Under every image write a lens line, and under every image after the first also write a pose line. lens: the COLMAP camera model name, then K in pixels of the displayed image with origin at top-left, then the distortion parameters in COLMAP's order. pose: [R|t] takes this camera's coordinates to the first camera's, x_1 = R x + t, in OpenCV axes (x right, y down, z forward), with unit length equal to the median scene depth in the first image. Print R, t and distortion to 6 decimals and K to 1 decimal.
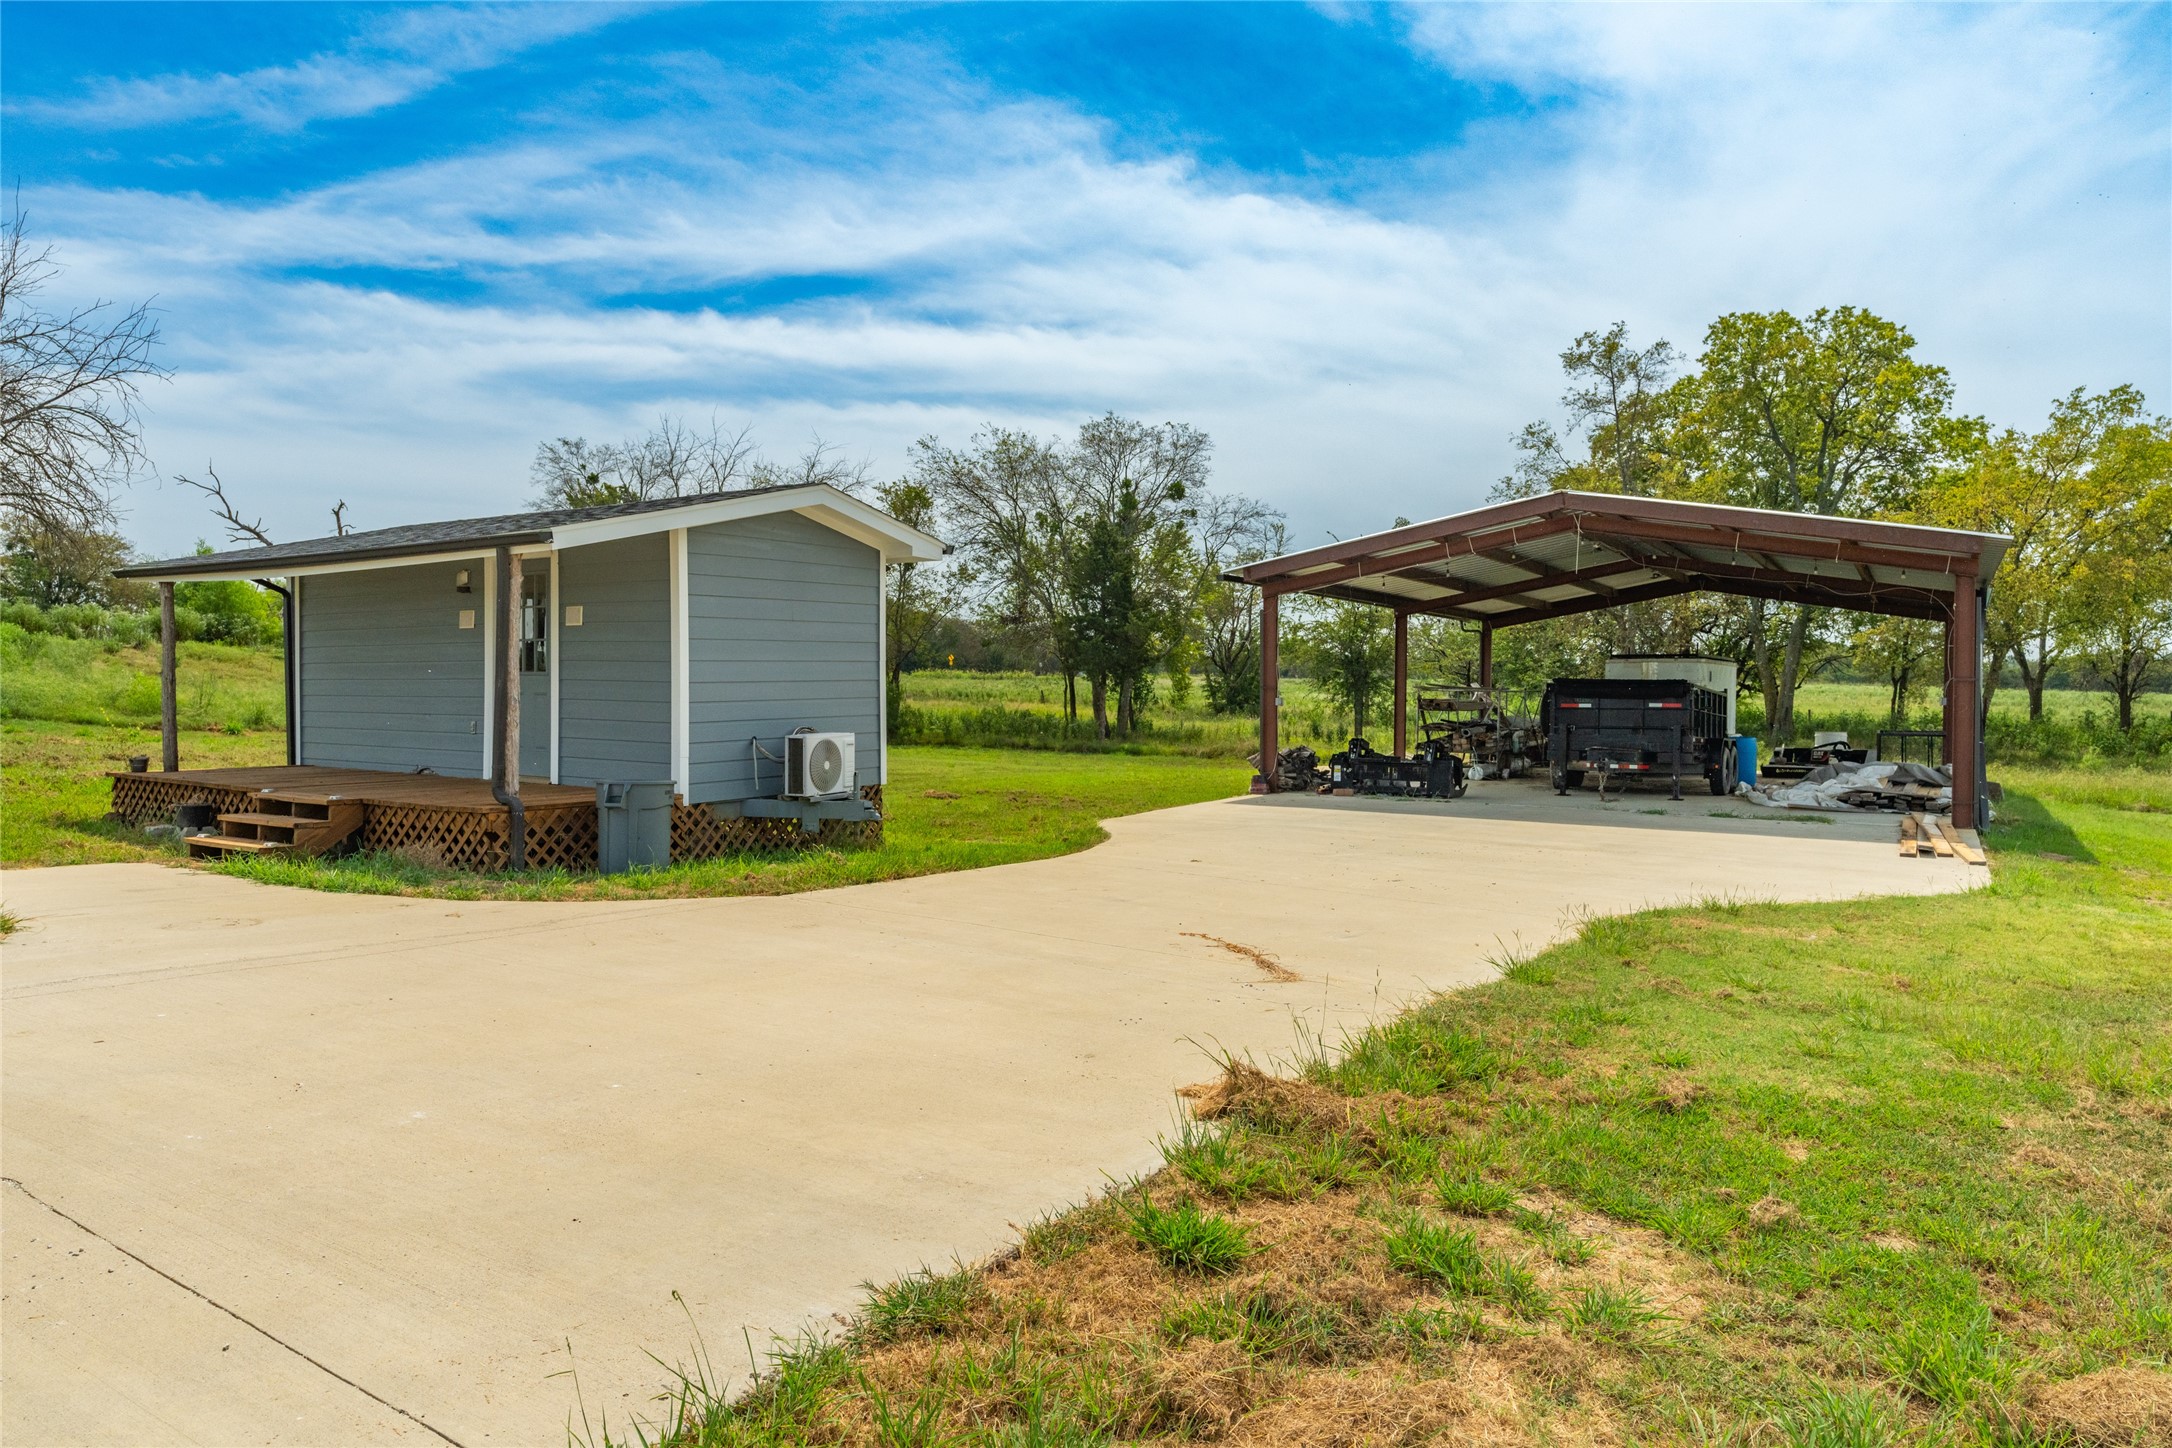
lens RADIAL K [[1372.0, 0, 1086.0], [0, 1372.0, 724.0], [0, 0, 1]] dist [0.002706, 0.001993]
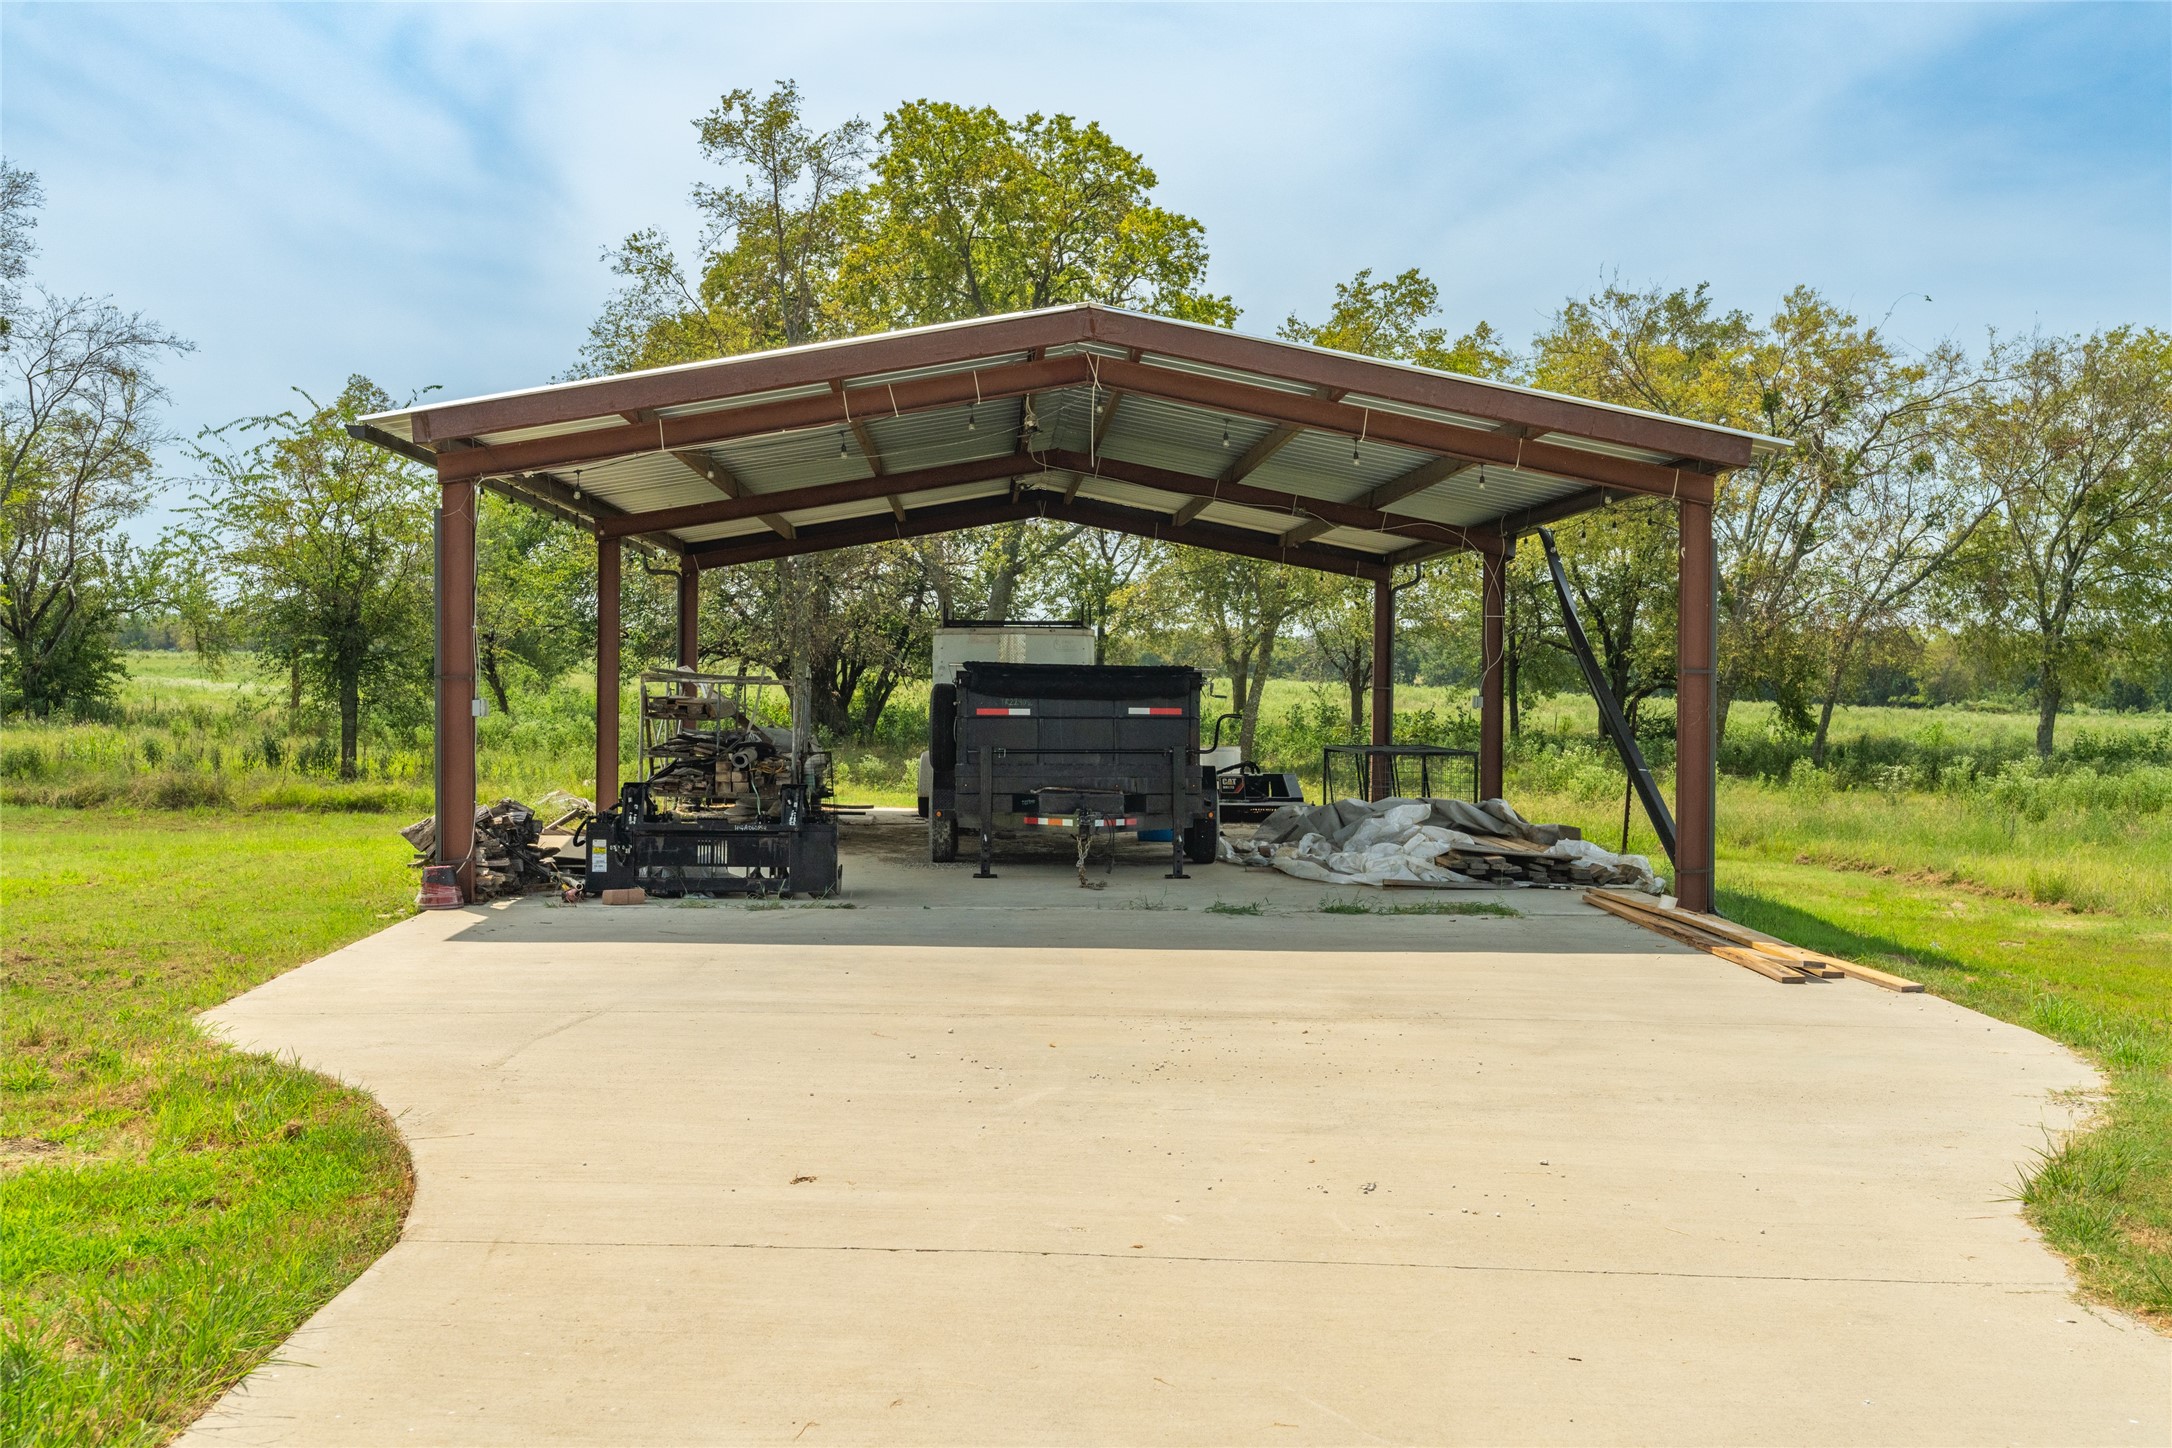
lens RADIAL K [[2132.7, 0, 1085.9], [0, 2132.7, 730.7], [0, 0, 1]] dist [0.014139, -0.002570]
pose [[0.826646, -0.010510, 0.562624, -0.072035], [0.008612, 0.999945, 0.006025, -0.008197], [-0.562656, -0.000135, 0.826691, 0.211847]]
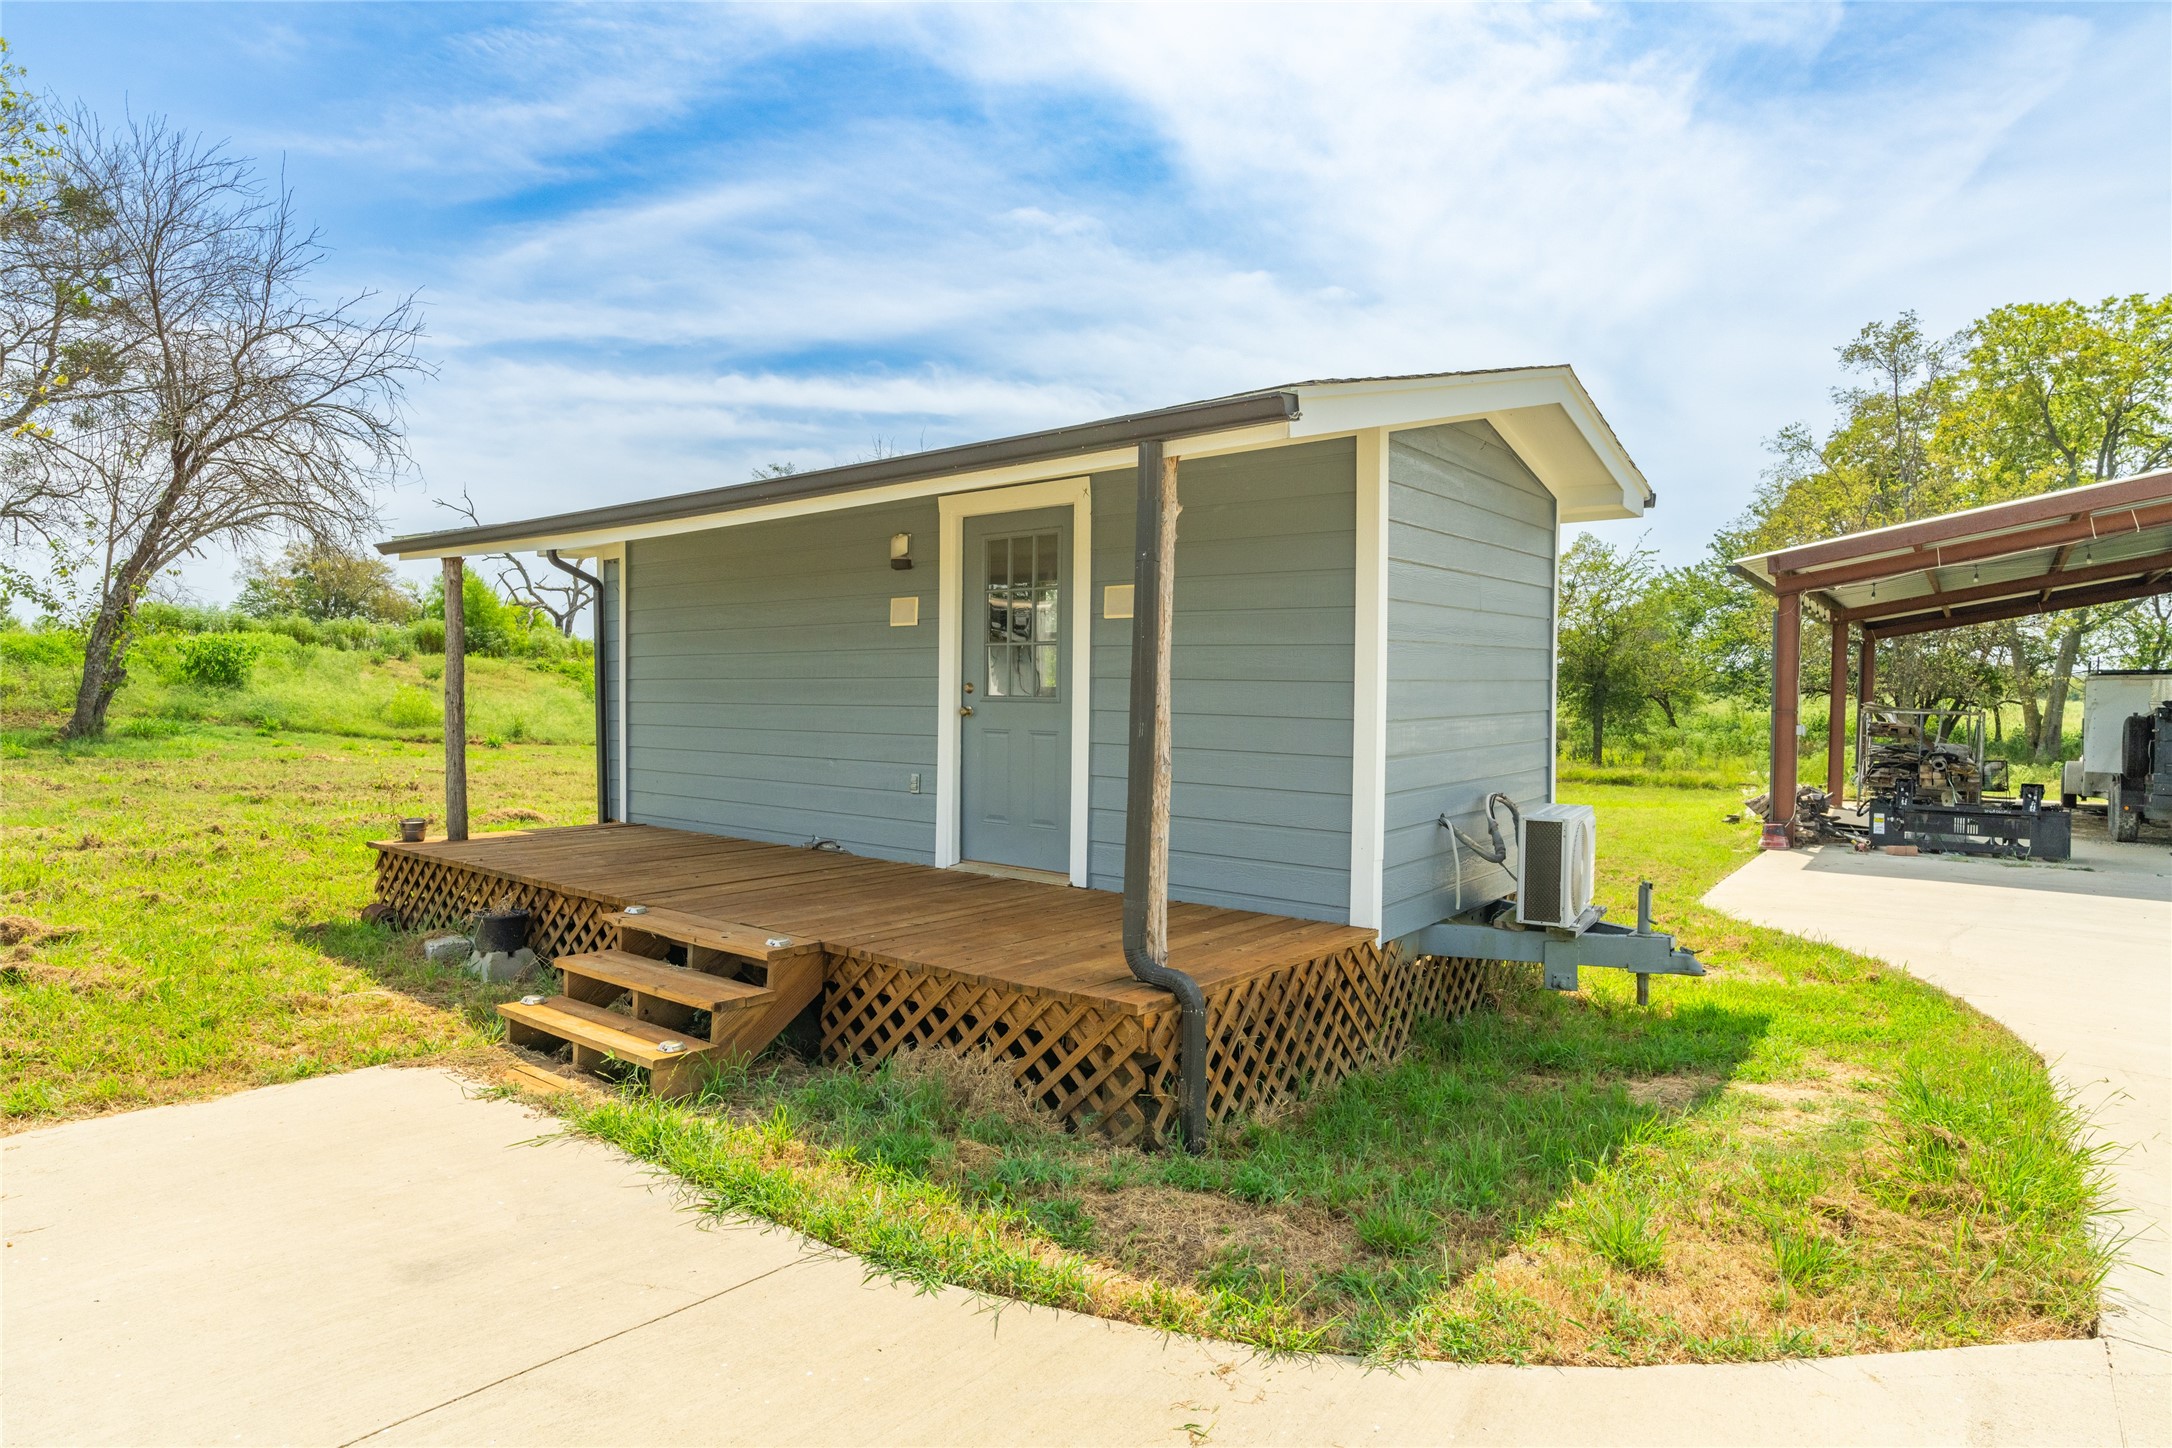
lens RADIAL K [[1214.0, 0, 1083.8], [0, 1214.0, 740.7], [0, 0, 1]] dist [-0.000944, 0.001375]
pose [[0.995924, 0.007524, -0.089878, -0.148714], [-0.006616, 0.999924, 0.010400, -0.010895], [0.089950, -0.009763, 0.995898, 0.210751]]
